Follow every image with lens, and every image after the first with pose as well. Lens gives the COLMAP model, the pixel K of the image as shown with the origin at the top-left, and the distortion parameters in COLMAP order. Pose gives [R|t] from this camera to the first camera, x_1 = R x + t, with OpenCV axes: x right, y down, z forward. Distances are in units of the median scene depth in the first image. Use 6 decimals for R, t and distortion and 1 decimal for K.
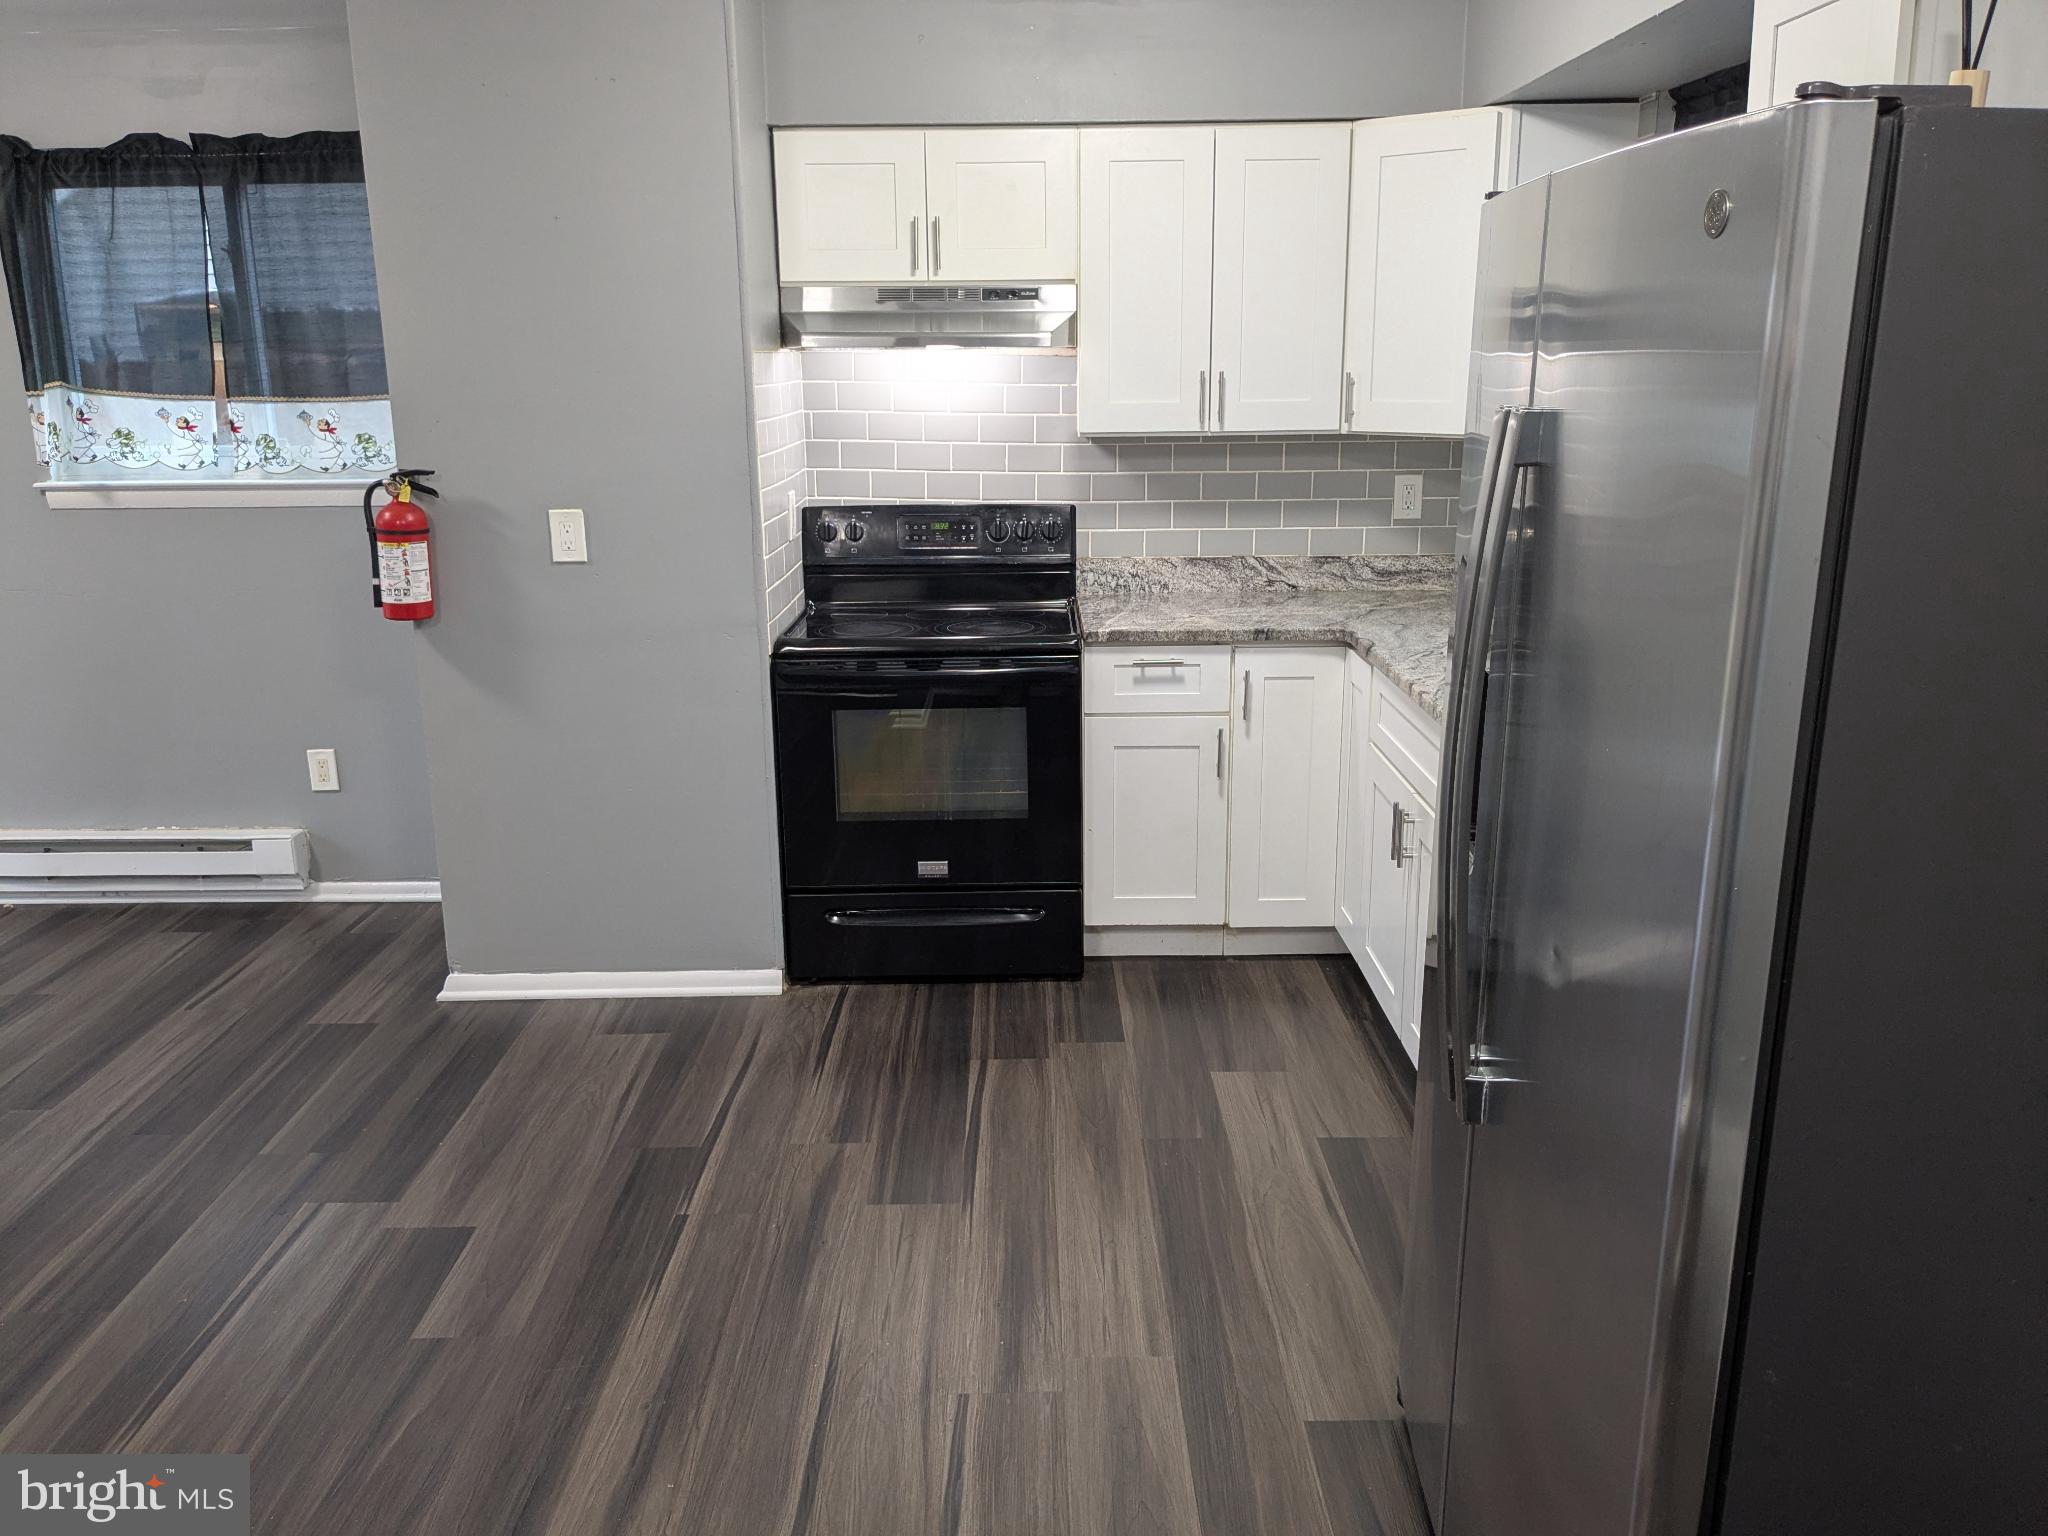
lens RADIAL K [[1622.2, 0, 1033.3], [0, 1622.2, 769.0], [0, 0, 1]] dist [0.055657, -0.090140]
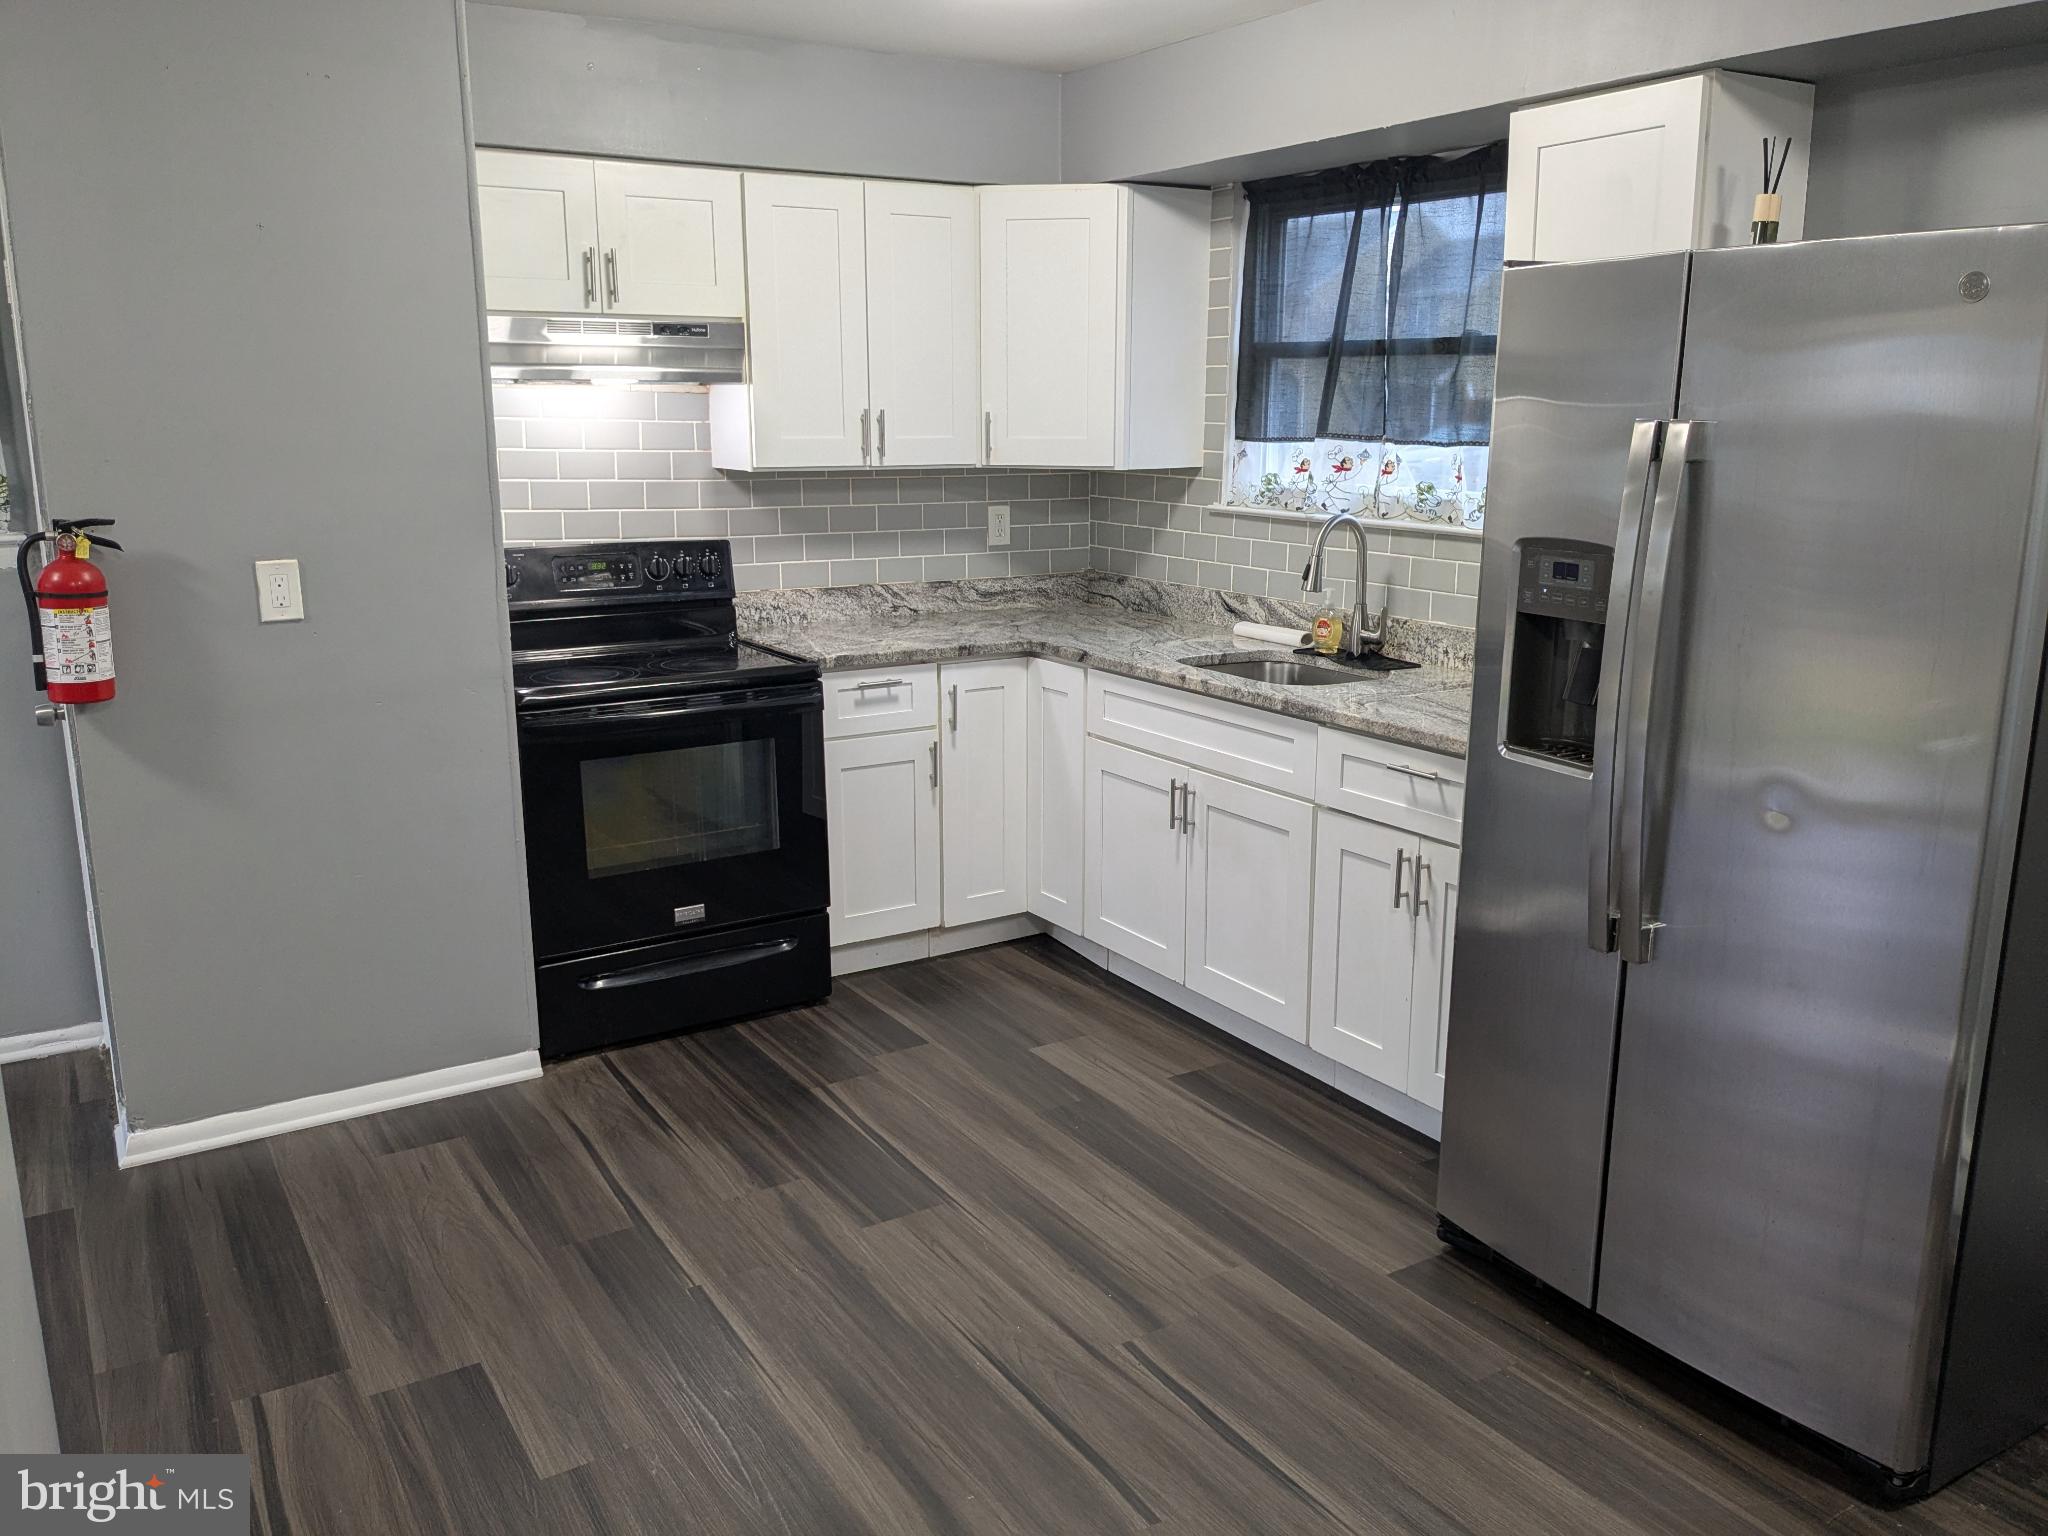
lens RADIAL K [[1622.2, 0, 1036.7], [0, 1622.2, 767.5], [0, 0, 1]] dist [0.055657, -0.090140]
pose [[0.848234, -0.107611, 0.518575, -0.385996], [0.124846, 0.992175, 0.001678, -0.001149], [-0.514697, 0.063319, 0.855031, 0.055524]]
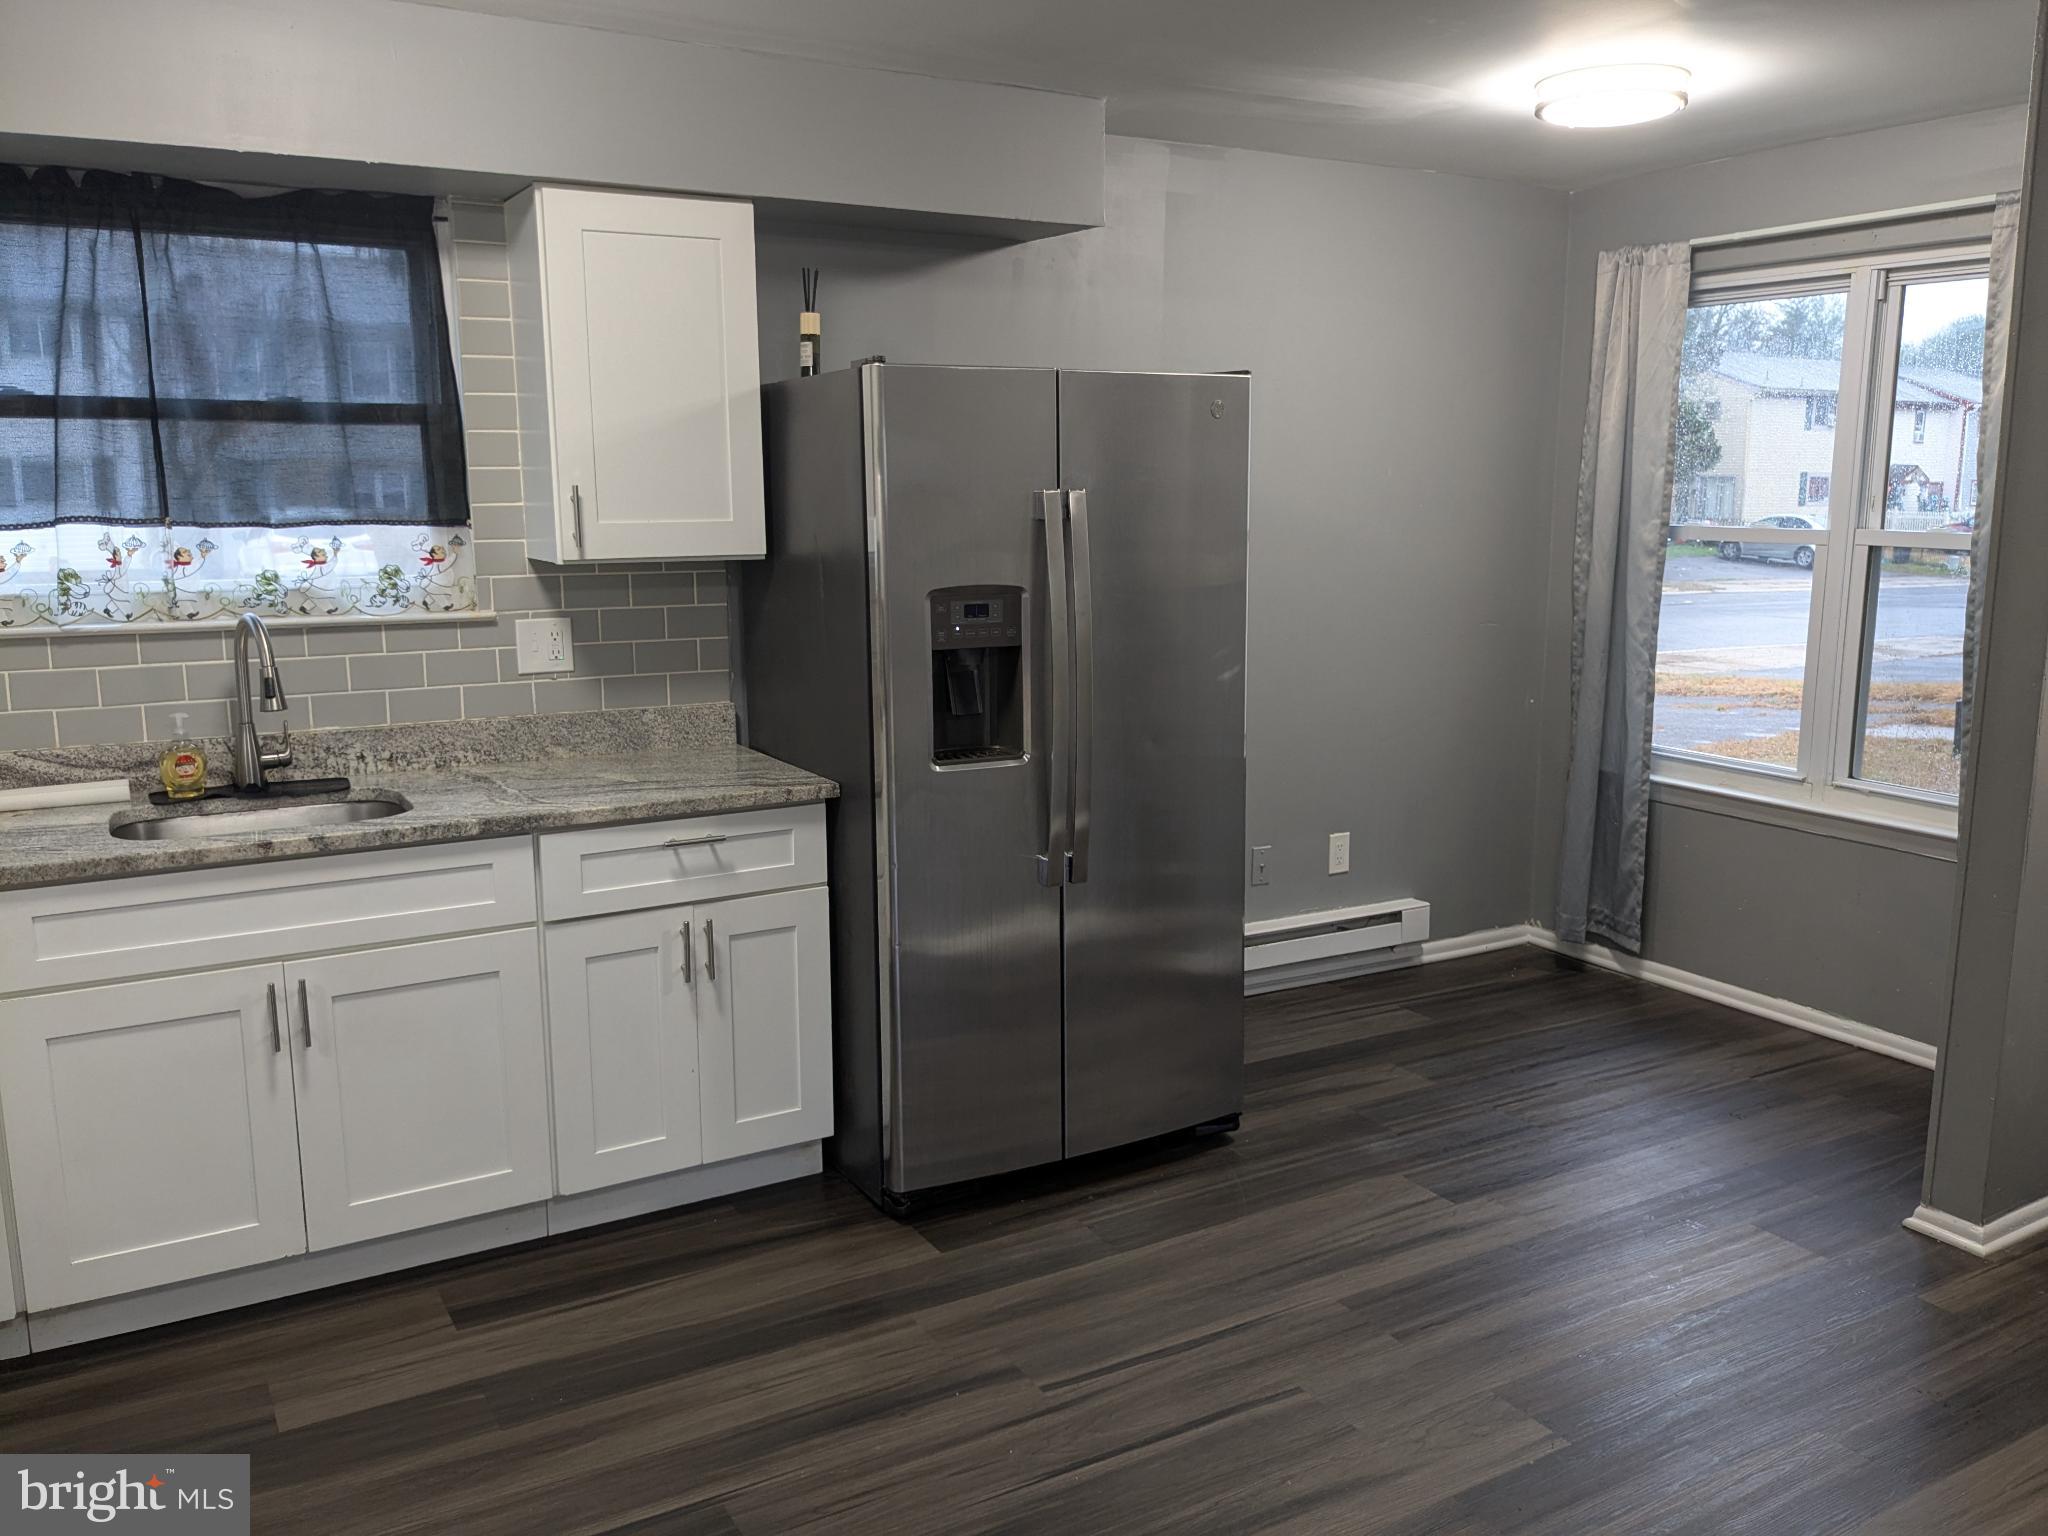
lens RADIAL K [[1622.2, 0, 1025.3], [0, 1622.2, 765.3], [0, 0, 1]] dist [0.055657, -0.090140]
pose [[-0.505581, -0.141518, 0.851094, -0.577226], [0.218979, 0.933107, 0.285236, -0.204805], [-0.834528, 0.330581, -0.440772, 0.857465]]
